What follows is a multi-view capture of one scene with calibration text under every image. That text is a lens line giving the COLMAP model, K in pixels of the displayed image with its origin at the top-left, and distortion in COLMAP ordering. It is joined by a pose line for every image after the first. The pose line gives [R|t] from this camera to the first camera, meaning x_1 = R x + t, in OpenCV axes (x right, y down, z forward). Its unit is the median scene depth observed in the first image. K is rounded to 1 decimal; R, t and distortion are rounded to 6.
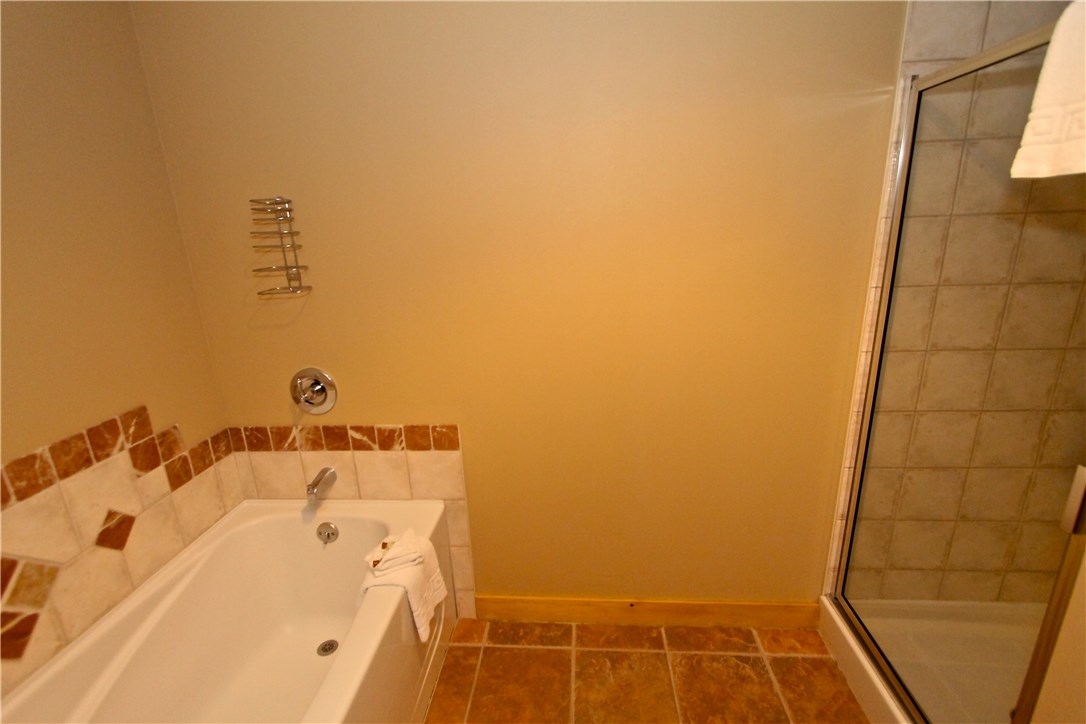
lens RADIAL K [[505.6, 0, 539.8], [0, 505.6, 371.9], [0, 0, 1]] dist [-0.011838, -0.000114]
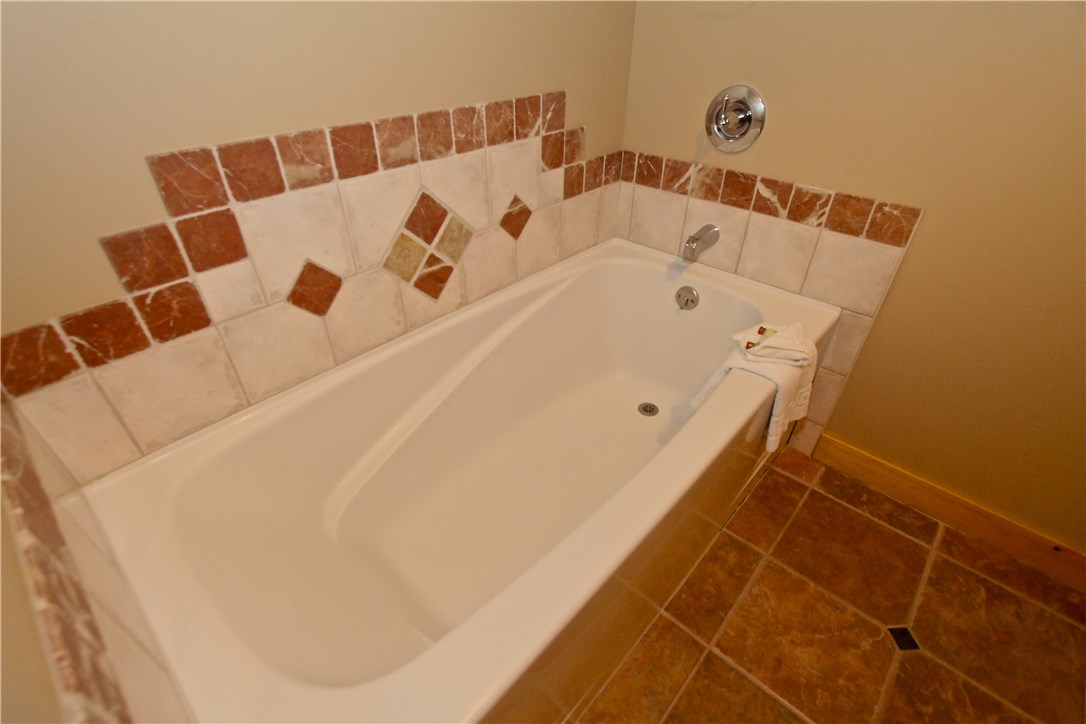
lens RADIAL K [[505.6, 0, 539.8], [0, 505.6, 371.9], [0, 0, 1]] dist [-0.011838, -0.000114]
pose [[0.787218, 0.401977, -0.467657, -0.164036], [-0.211135, 0.888208, 0.408055, 0.131850], [0.579405, -0.222490, 0.784084, 0.125128]]
